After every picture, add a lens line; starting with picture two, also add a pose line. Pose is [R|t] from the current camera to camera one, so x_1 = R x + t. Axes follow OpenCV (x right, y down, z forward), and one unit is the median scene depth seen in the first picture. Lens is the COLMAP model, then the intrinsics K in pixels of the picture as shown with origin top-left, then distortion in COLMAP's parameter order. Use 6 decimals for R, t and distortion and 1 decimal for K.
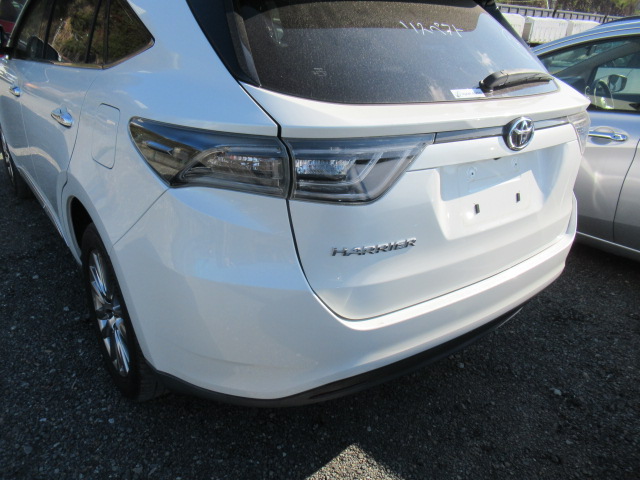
lens RADIAL K [[500.5, 0, 320.0], [0, 500.5, 240.0], [0, 0, 1]] dist [0.008006, 0.012006]
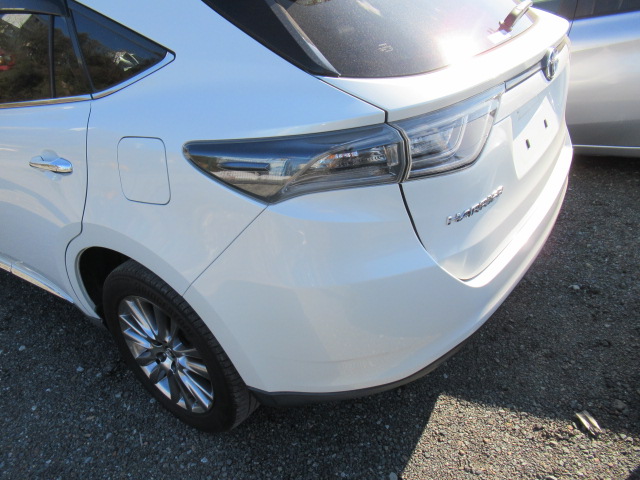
lens RADIAL K [[500.5, 0, 320.0], [0, 500.5, 240.0], [0, 0, 1]] dist [0.008006, 0.012006]
pose [[0.938134, -0.292525, 0.185293, -0.268093], [0.279075, 0.955506, 0.095525, -0.070169], [-0.204992, -0.037905, 0.978029, 0.040097]]
